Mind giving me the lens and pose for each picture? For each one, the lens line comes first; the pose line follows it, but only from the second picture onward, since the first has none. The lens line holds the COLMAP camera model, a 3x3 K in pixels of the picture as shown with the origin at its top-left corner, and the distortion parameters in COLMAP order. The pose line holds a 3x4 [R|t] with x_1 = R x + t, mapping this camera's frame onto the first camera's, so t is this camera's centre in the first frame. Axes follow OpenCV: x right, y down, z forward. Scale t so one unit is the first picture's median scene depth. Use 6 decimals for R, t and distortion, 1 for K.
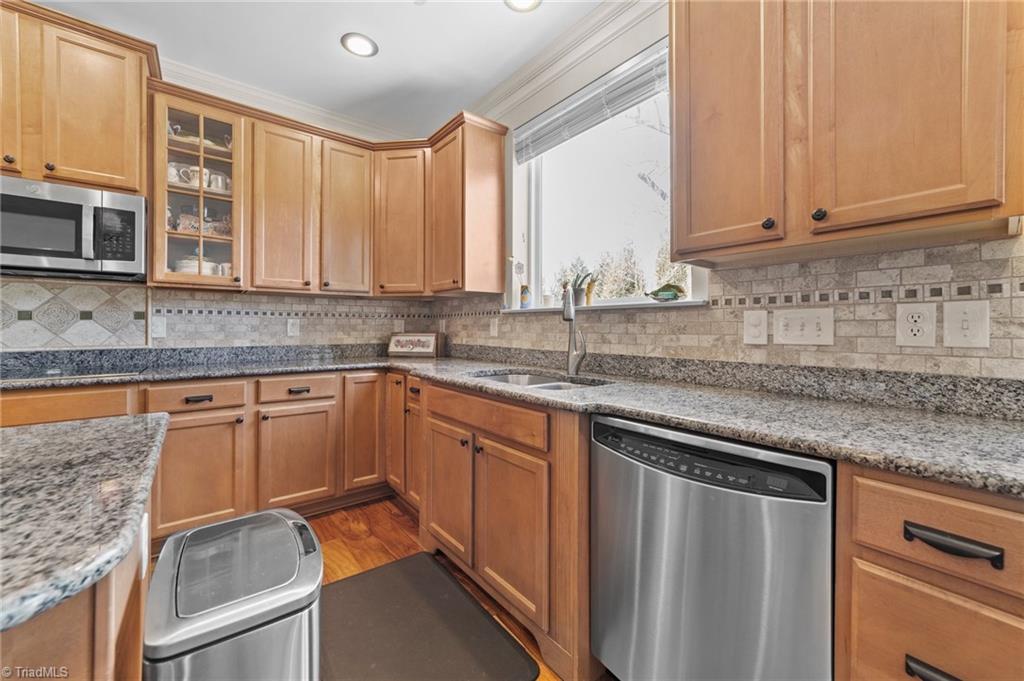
lens RADIAL K [[396.6, 0, 510.4], [0, 396.6, 325.2], [0, 0, 1]] dist [-0.007371, 0.003228]
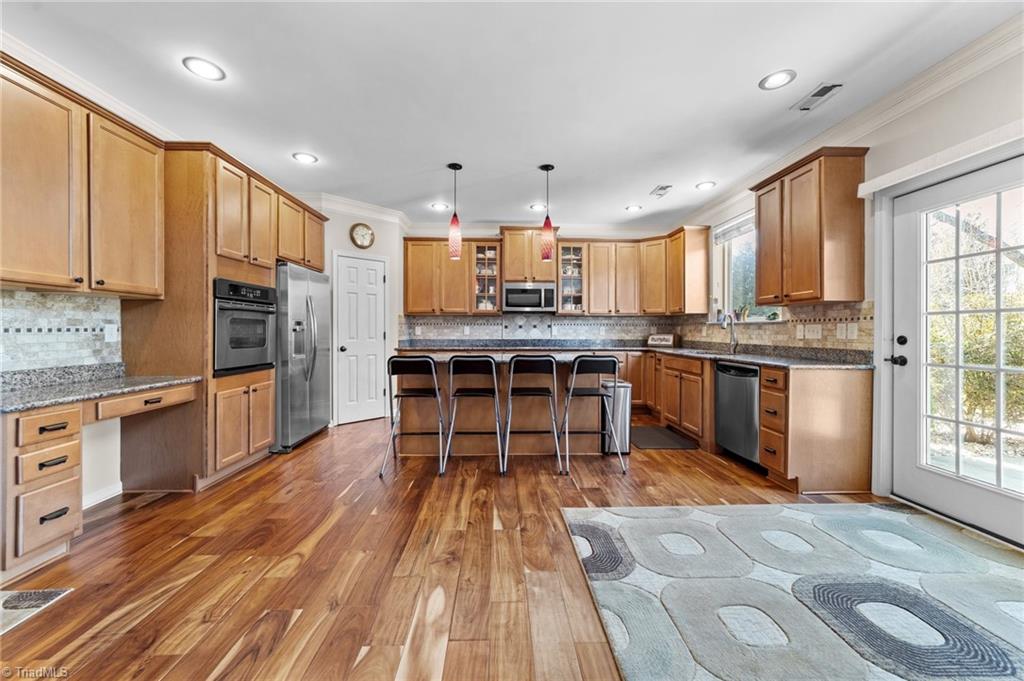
lens RADIAL K [[396.6, 0, 509.4], [0, 396.6, 327.1], [0, 0, 1]] dist [-0.007371, 0.003228]
pose [[0.801917, -0.003412, -0.597425, 0.397792], [0.002056, 0.999994, -0.002951, -0.012844], [0.597431, 0.001138, 0.801919, -1.236695]]
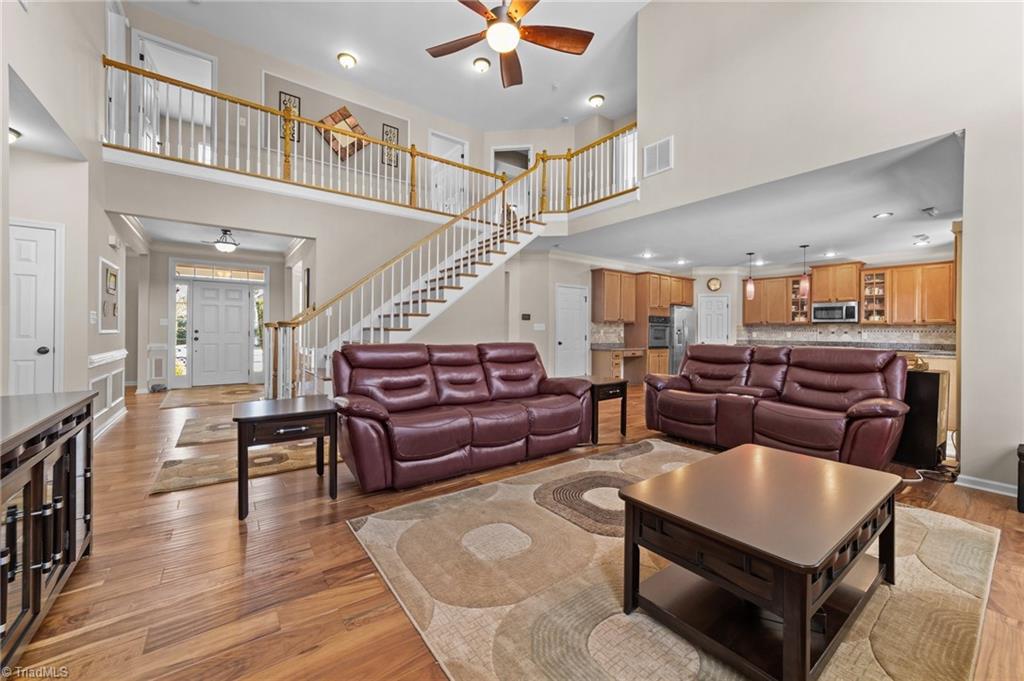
lens RADIAL K [[396.6, 0, 511.2], [0, 396.6, 332.9], [0, 0, 1]] dist [-0.007371, 0.003228]
pose [[-0.035322, 0.003195, -0.999371, 2.658237], [-0.004859, 0.999983, 0.003369, -0.018620], [0.999364, 0.004975, -0.035306, -1.948859]]
